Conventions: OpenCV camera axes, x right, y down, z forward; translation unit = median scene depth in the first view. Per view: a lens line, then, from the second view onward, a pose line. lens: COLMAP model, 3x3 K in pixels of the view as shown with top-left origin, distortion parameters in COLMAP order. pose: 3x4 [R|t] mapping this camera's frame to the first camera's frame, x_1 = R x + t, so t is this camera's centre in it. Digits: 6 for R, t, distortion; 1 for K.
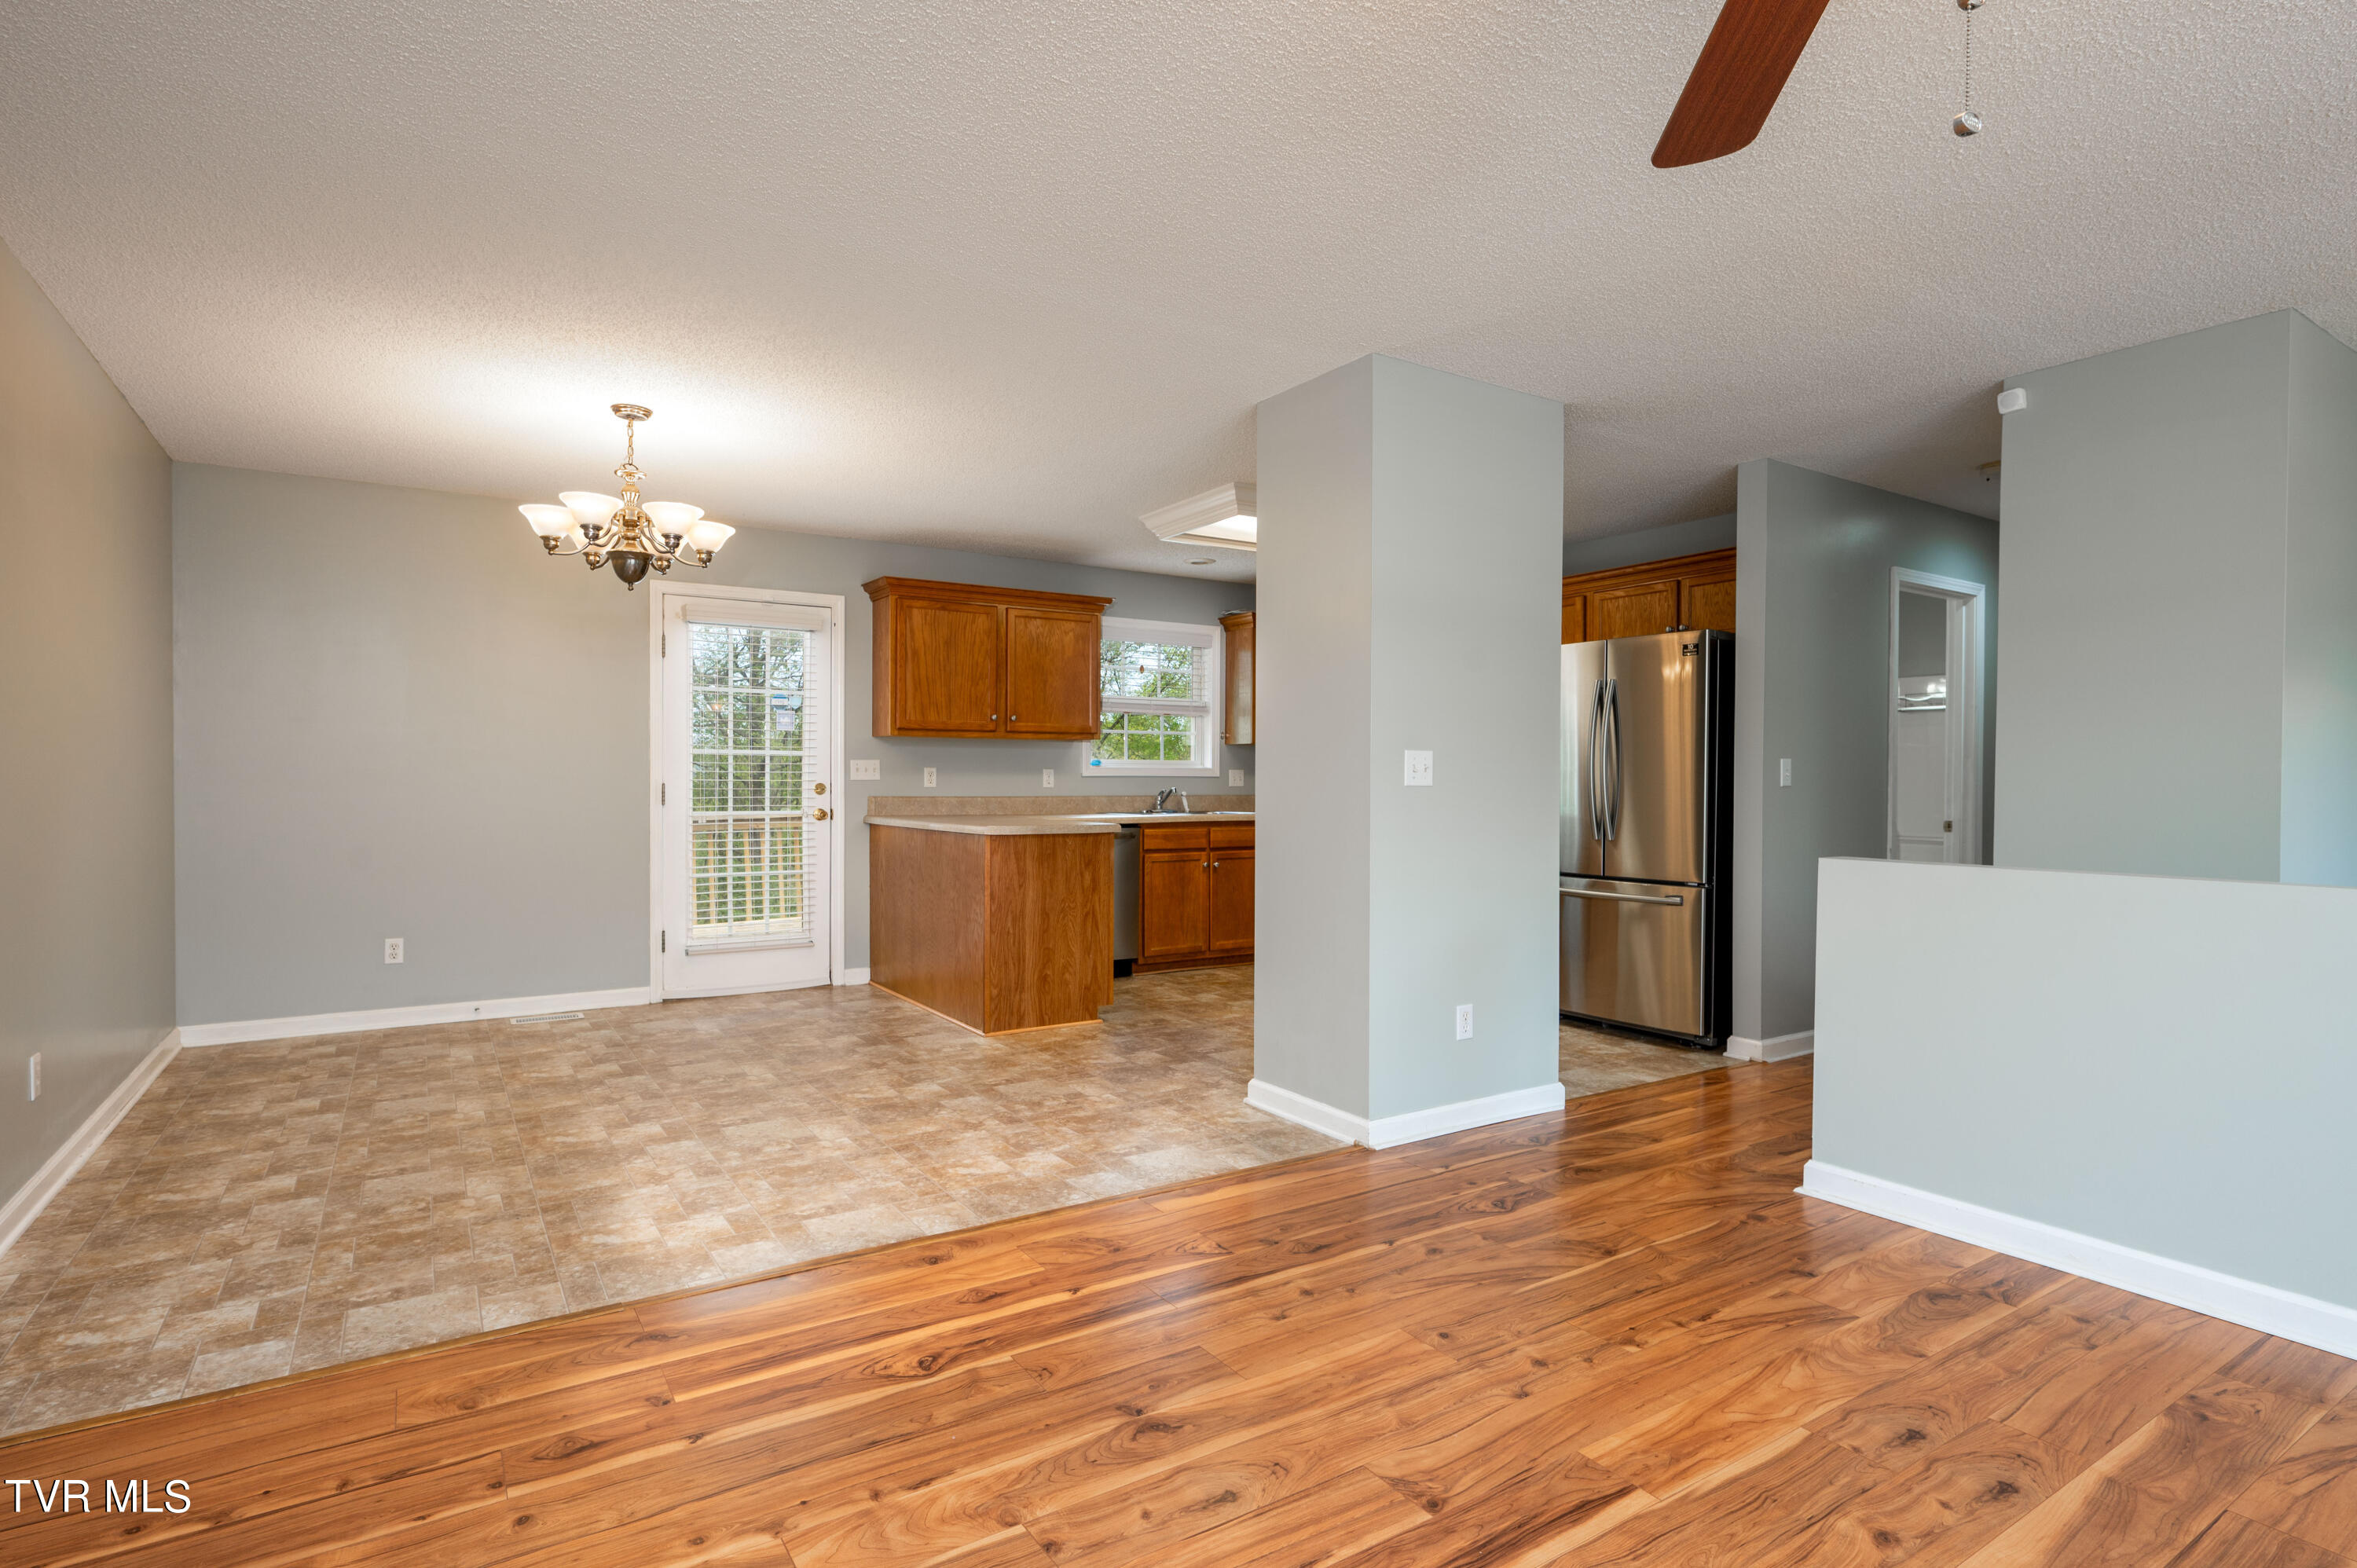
lens RADIAL K [[1144.0, 0, 1138.8], [0, 1144.0, 791.1], [0, 0, 1]] dist [0.000540, 0.000137]
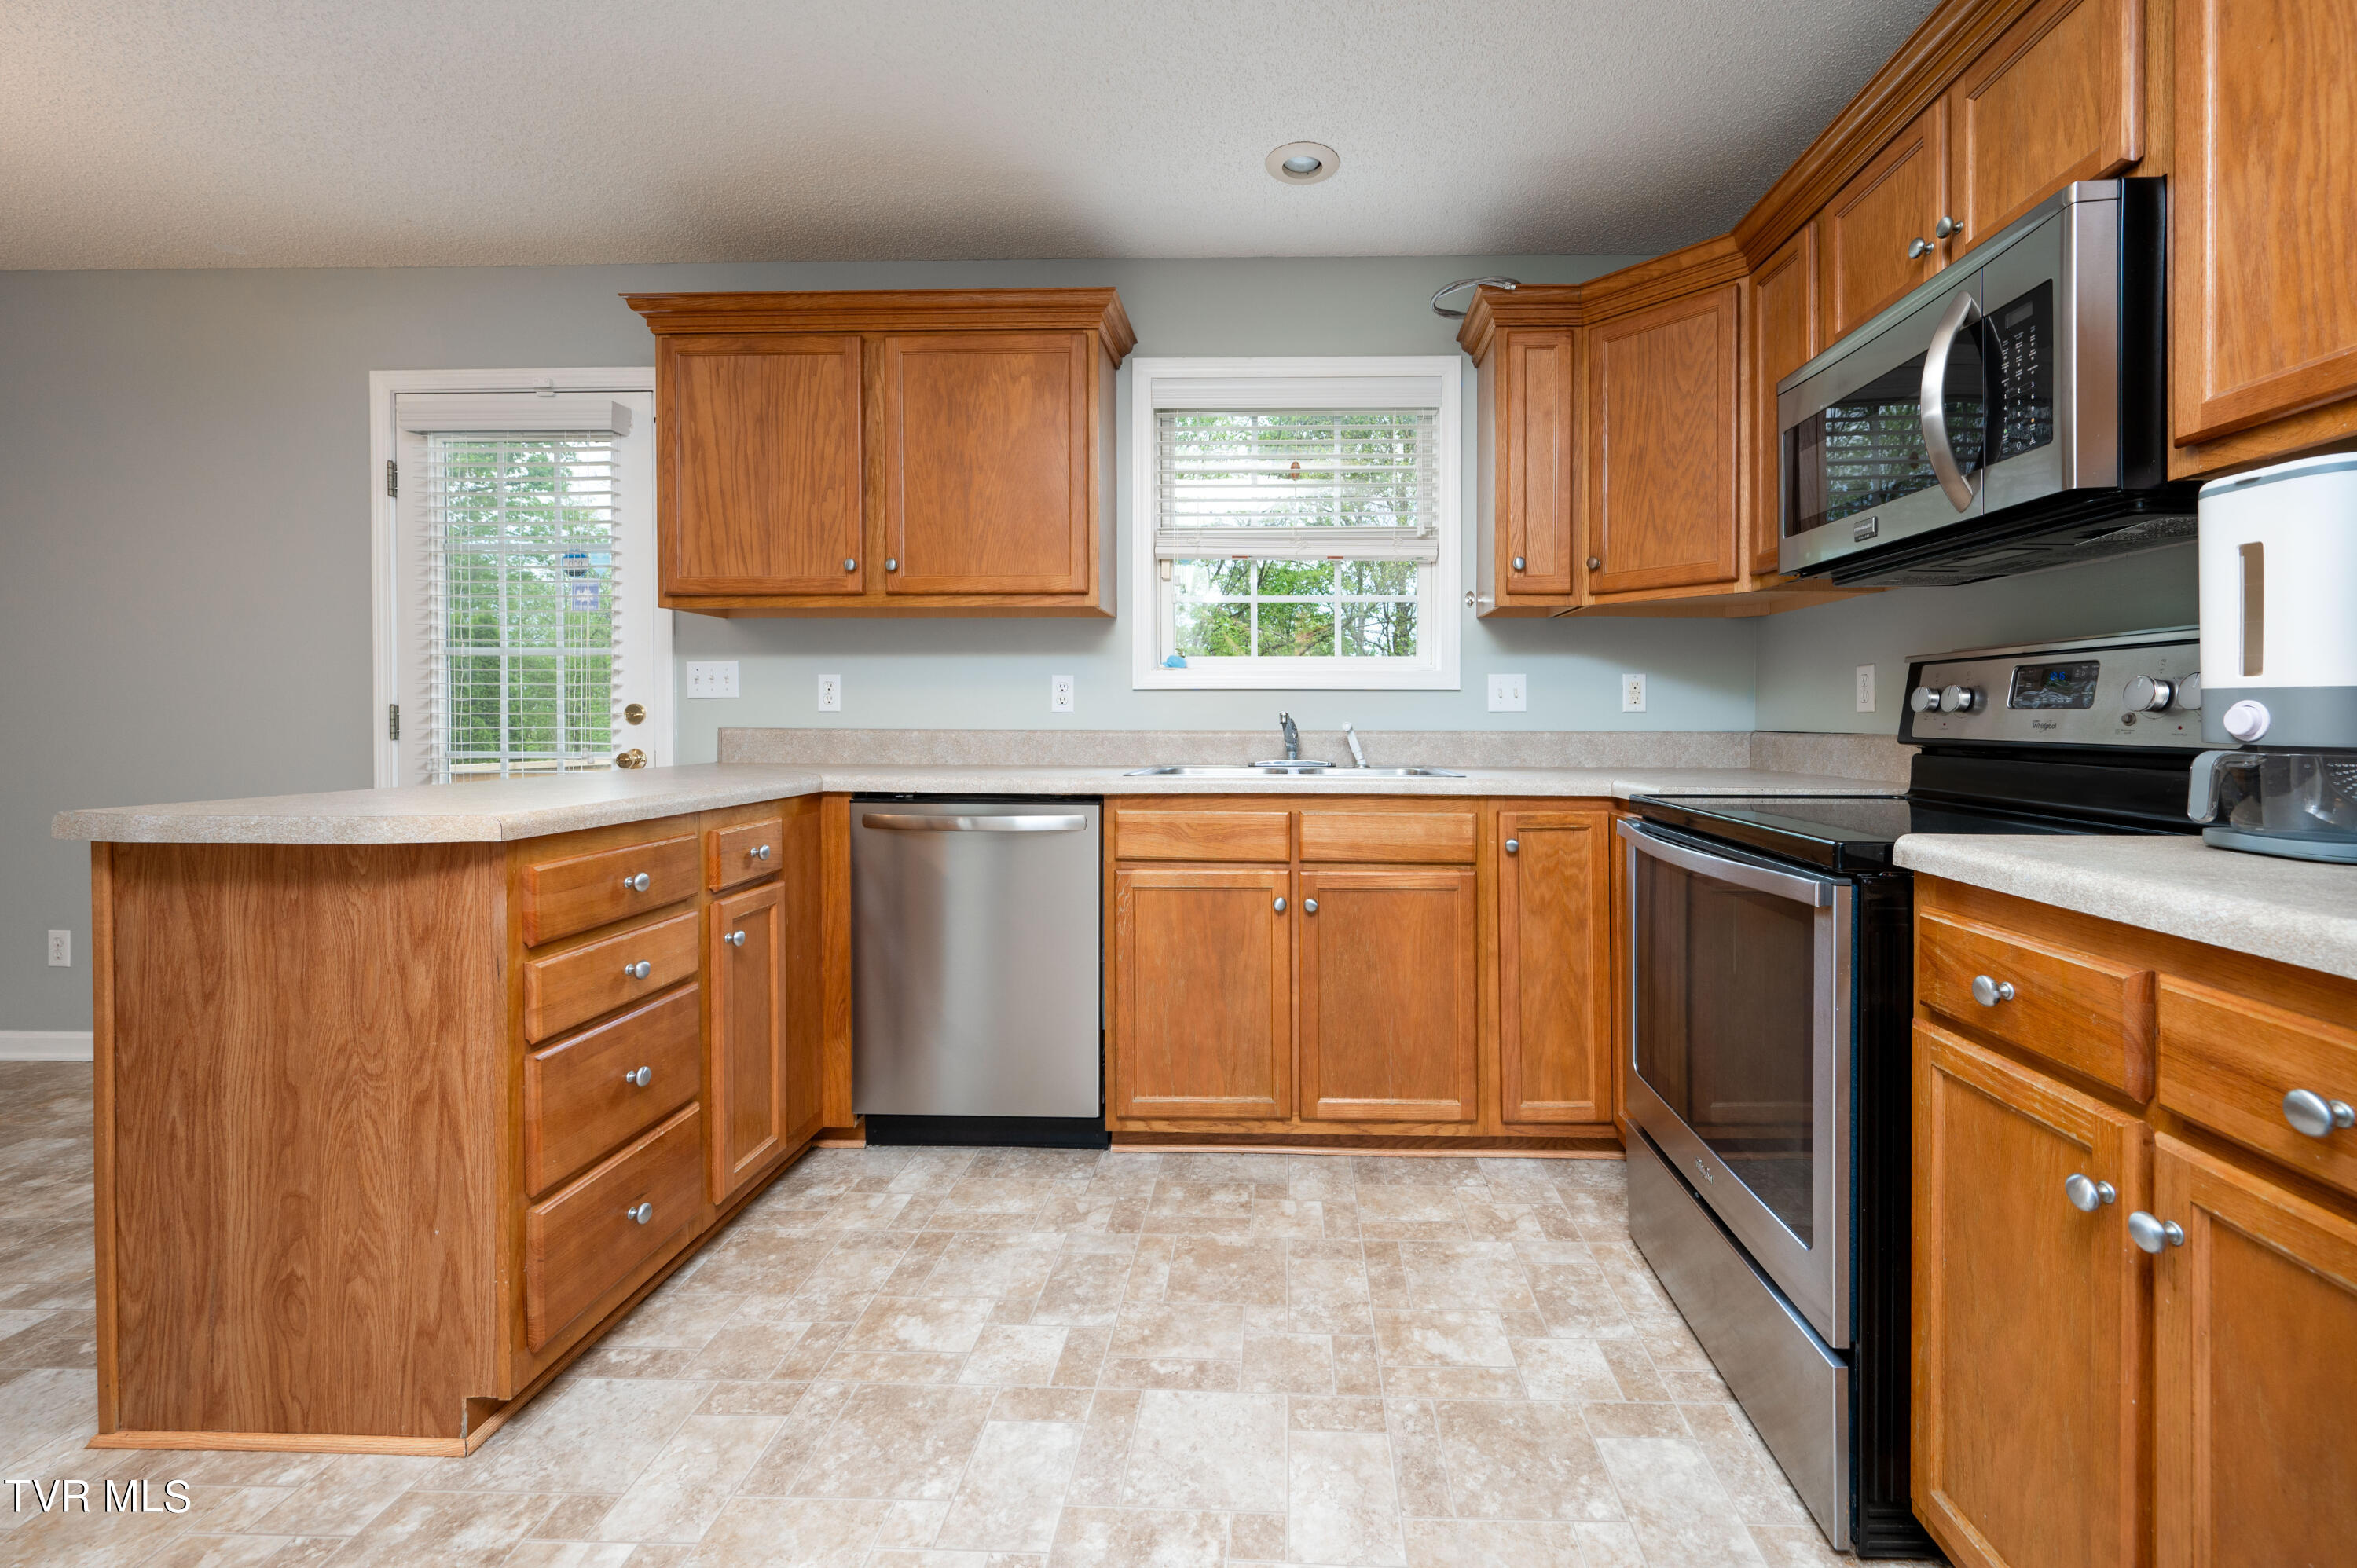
lens RADIAL K [[971.3, 0, 1284.1], [0, 971.3, 724.5], [0, 0, 1]] dist [-0.000658, -0.000418]
pose [[0.848794, 0.001525, -0.528721, 0.339954], [-0.003960, 0.999986, -0.003473, 0.004853], [0.528709, 0.005042, 0.848788, 1.025625]]
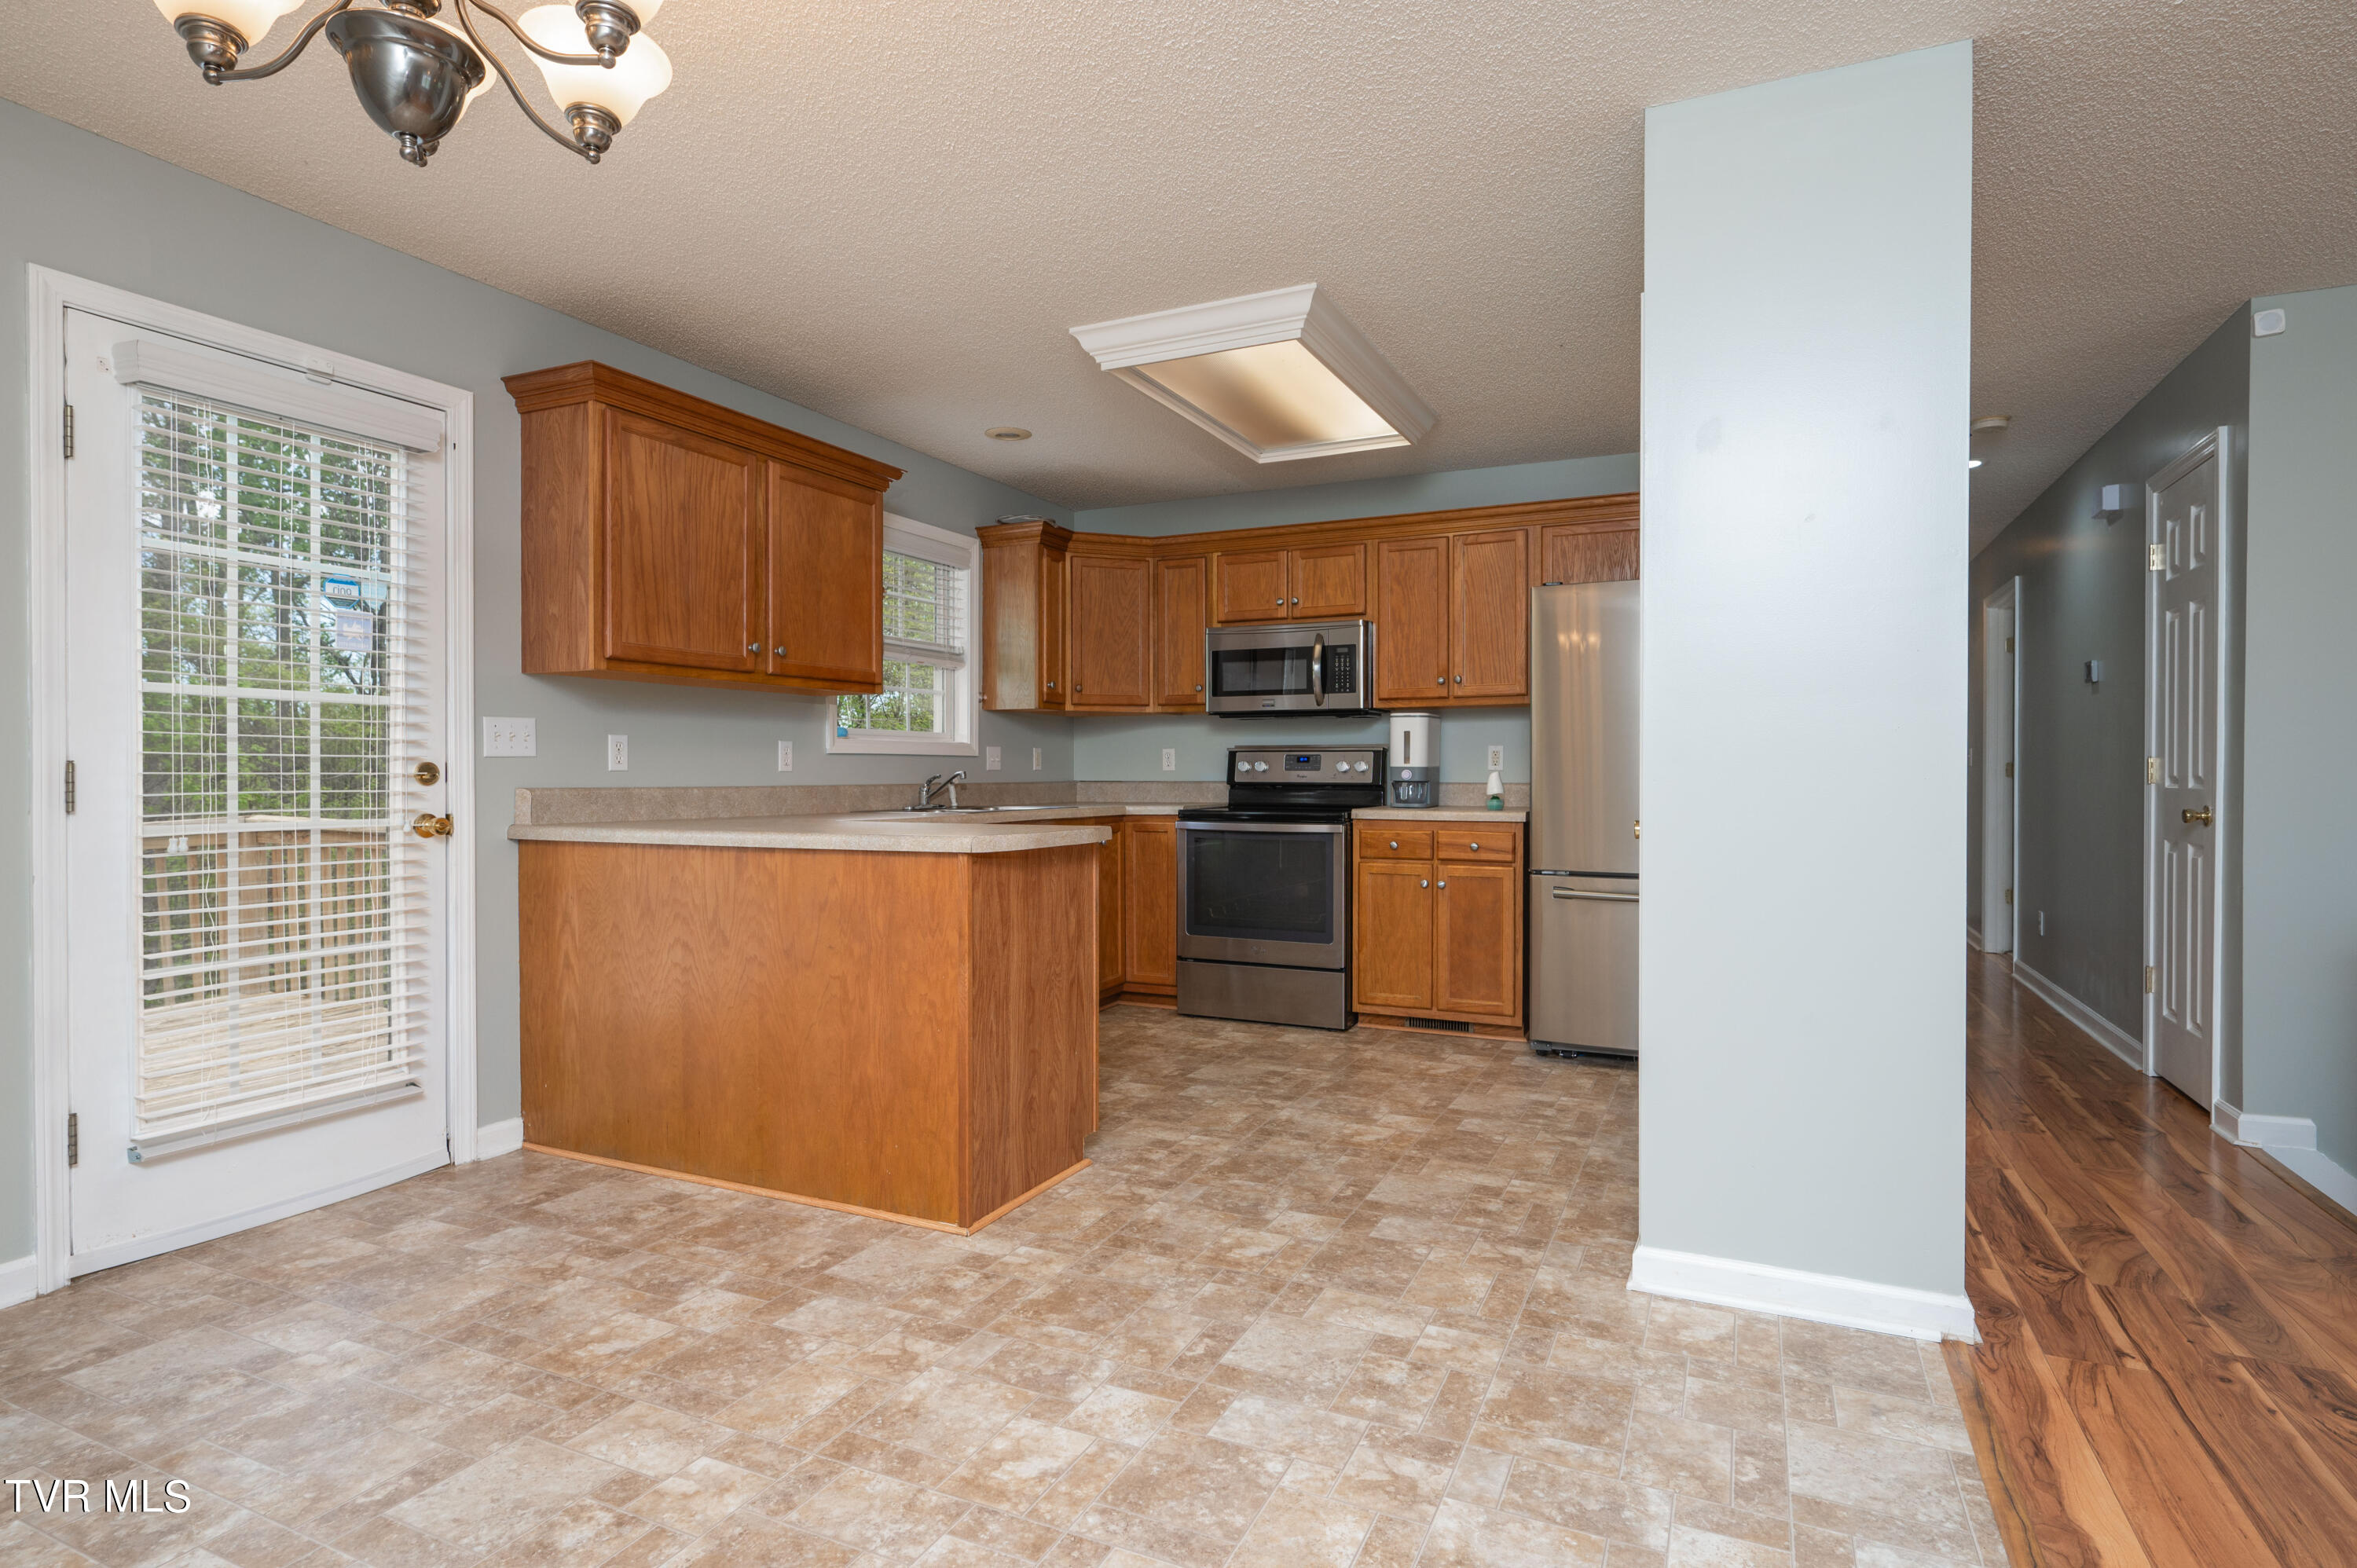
lens RADIAL K [[1200.3, 0, 1160.7], [0, 1200.3, 780.8], [0, 0, 1]] dist [-0.004509, -0.000464]
pose [[0.835206, -0.008621, 0.549869, -0.396550], [0.009339, 0.999955, 0.001492, 0.004385], [-0.549857, 0.003889, 0.835250, 0.525281]]
